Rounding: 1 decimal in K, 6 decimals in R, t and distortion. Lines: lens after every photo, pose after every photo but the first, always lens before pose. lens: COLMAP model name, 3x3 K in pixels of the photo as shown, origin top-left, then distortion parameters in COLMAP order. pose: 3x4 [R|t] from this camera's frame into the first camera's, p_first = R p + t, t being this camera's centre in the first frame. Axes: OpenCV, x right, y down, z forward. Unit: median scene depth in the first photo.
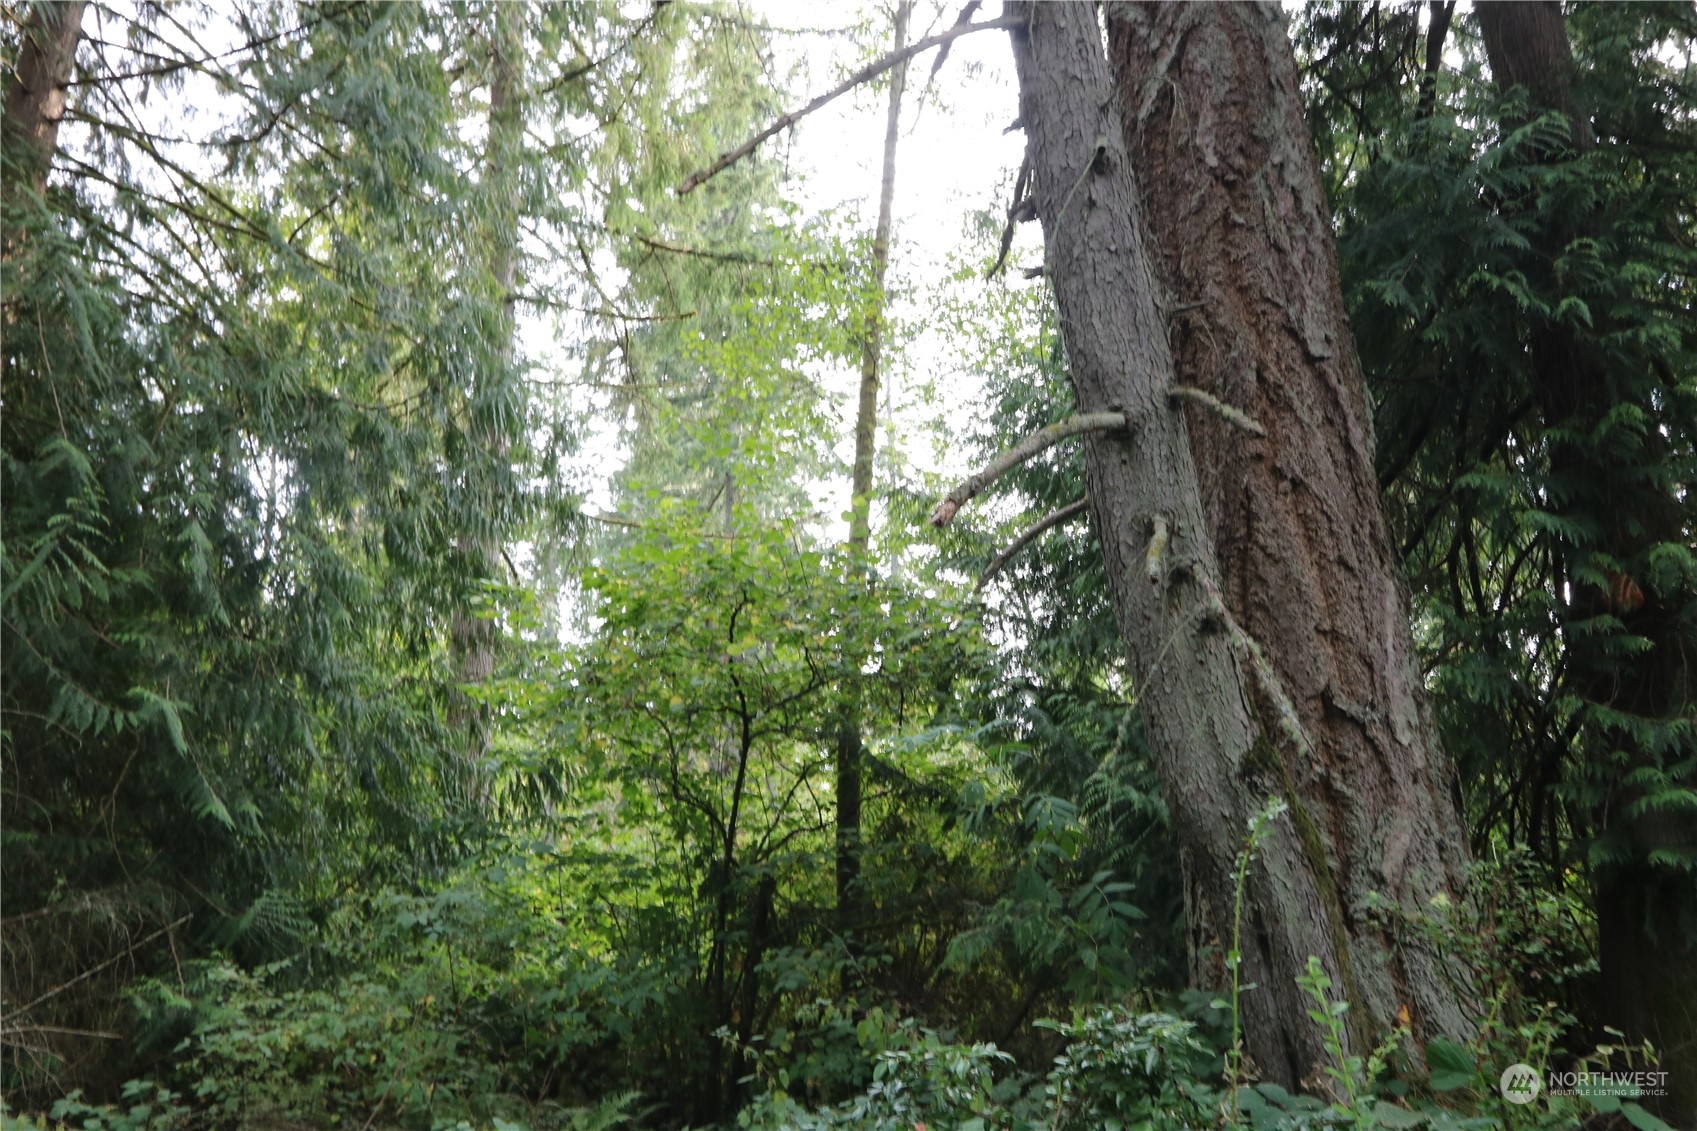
lens RADIAL K [[771.0, 0, 848.5], [0, 771.0, 565.5], [0, 0, 1]] dist [0.003652, 0.001915]
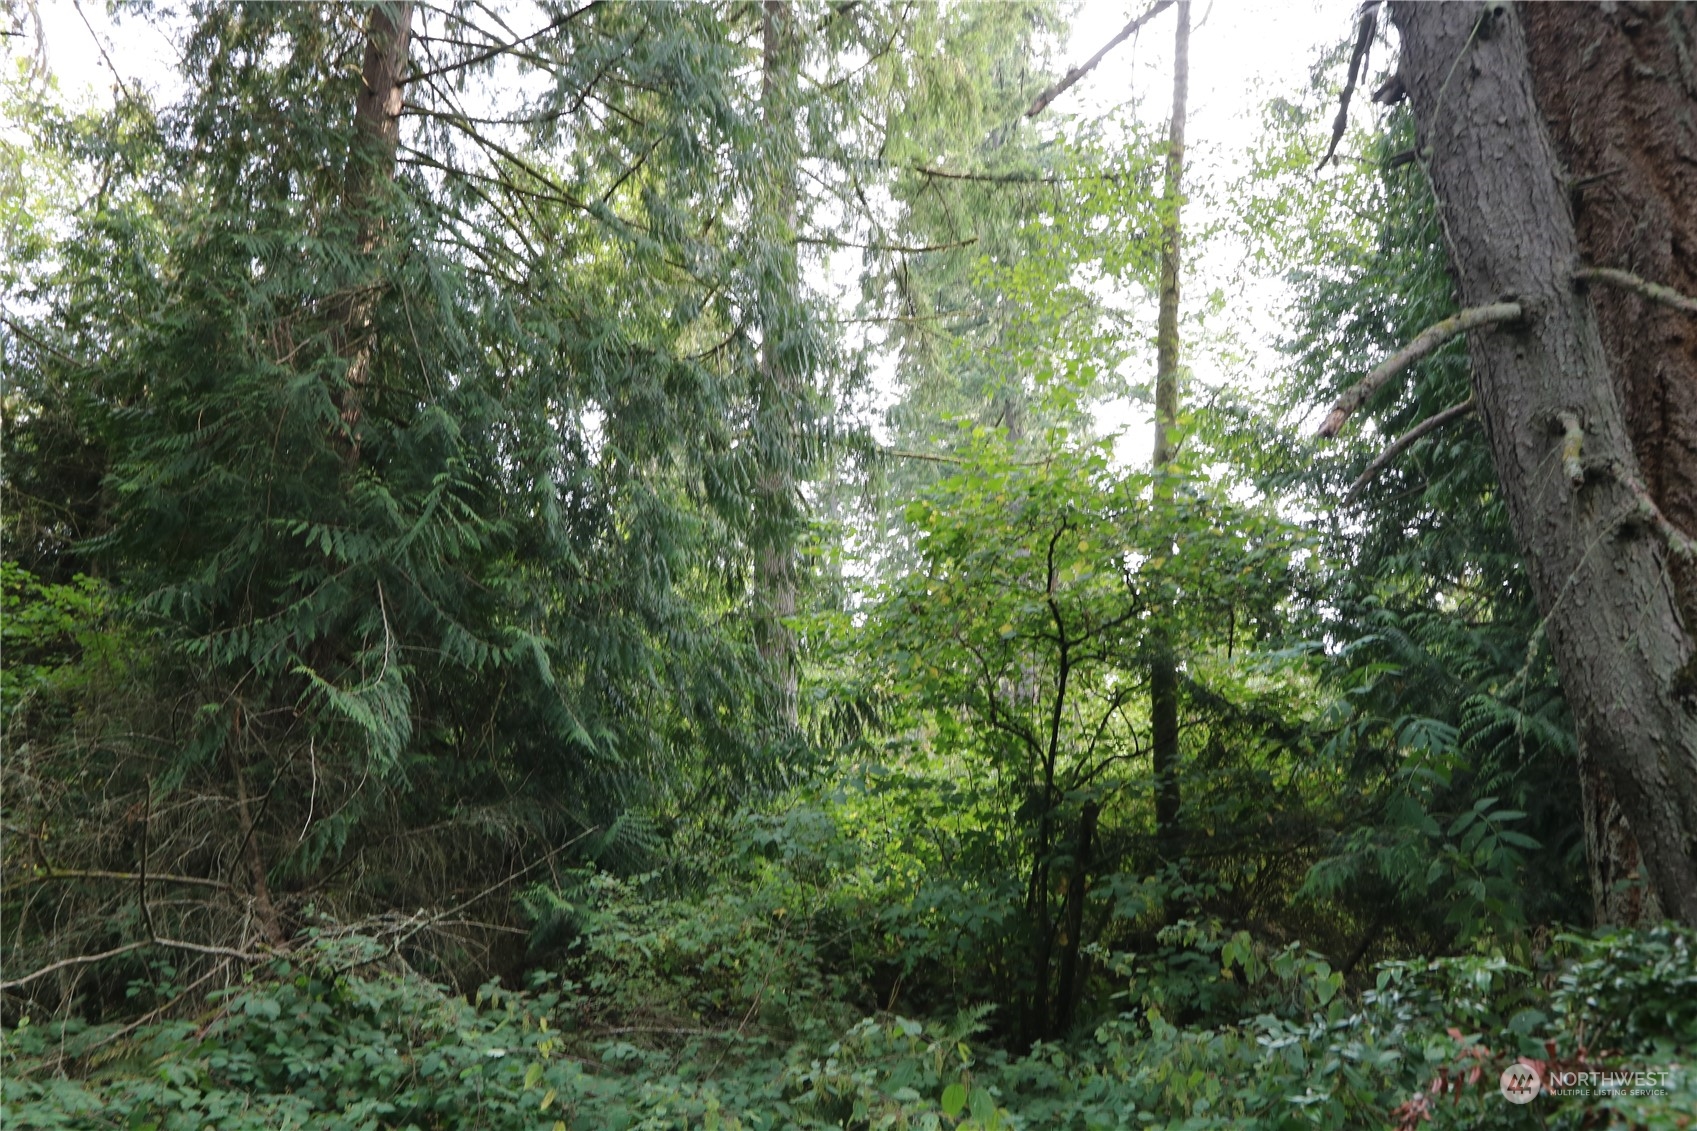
lens RADIAL K [[802.6, 0, 847.8], [0, 802.6, 532.6], [0, 0, 1]] dist [0.000500, 0.005218]
pose [[0.988593, -0.038828, -0.145523, -0.246783], [0.044037, 0.998493, 0.032748, 0.006982], [0.144032, -0.038783, 0.988813, -0.056576]]
